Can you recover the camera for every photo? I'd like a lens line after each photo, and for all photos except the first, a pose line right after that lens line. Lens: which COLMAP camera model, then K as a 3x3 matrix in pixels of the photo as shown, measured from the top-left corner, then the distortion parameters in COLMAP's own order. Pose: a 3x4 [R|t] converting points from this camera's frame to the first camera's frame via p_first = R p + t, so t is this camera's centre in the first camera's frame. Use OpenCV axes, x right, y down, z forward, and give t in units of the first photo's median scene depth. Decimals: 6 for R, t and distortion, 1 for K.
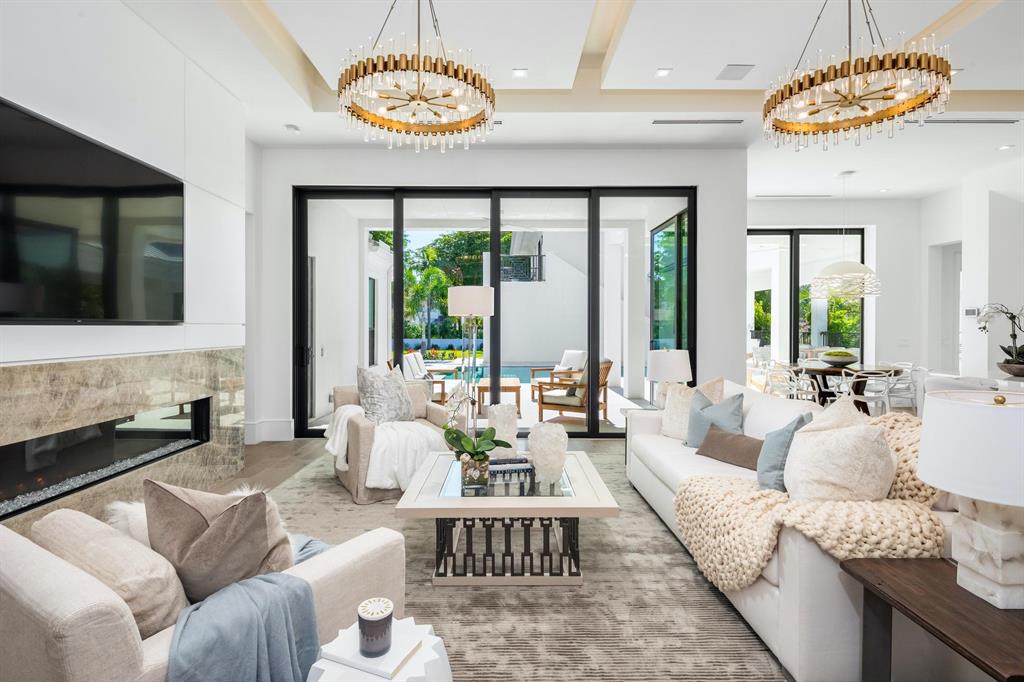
lens RADIAL K [[497.4, 0, 511.9], [0, 497.4, 330.8], [0, 0, 1]] dist [-0.005806, -0.000411]
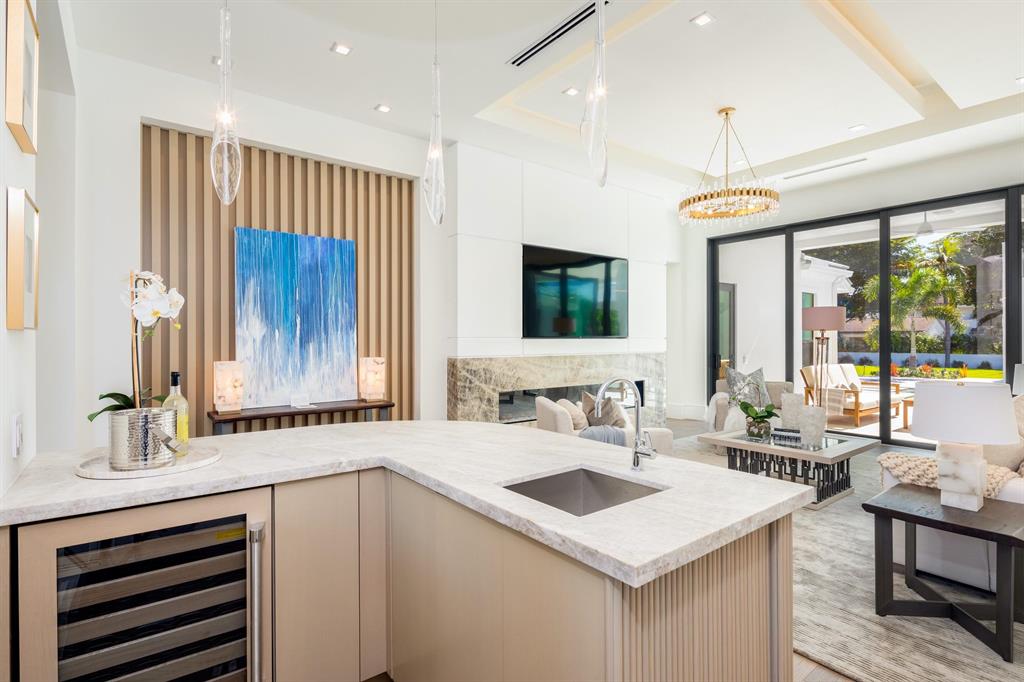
lens RADIAL K [[497.4, 0, 511.4], [0, 497.4, 339.8], [0, 0, 1]] dist [-0.005806, -0.000411]
pose [[0.610040, 0.001454, -0.792369, 0.426210], [-0.006522, 0.999974, -0.003186, 0.002215], [0.792344, 0.007112, 0.610034, -0.364724]]
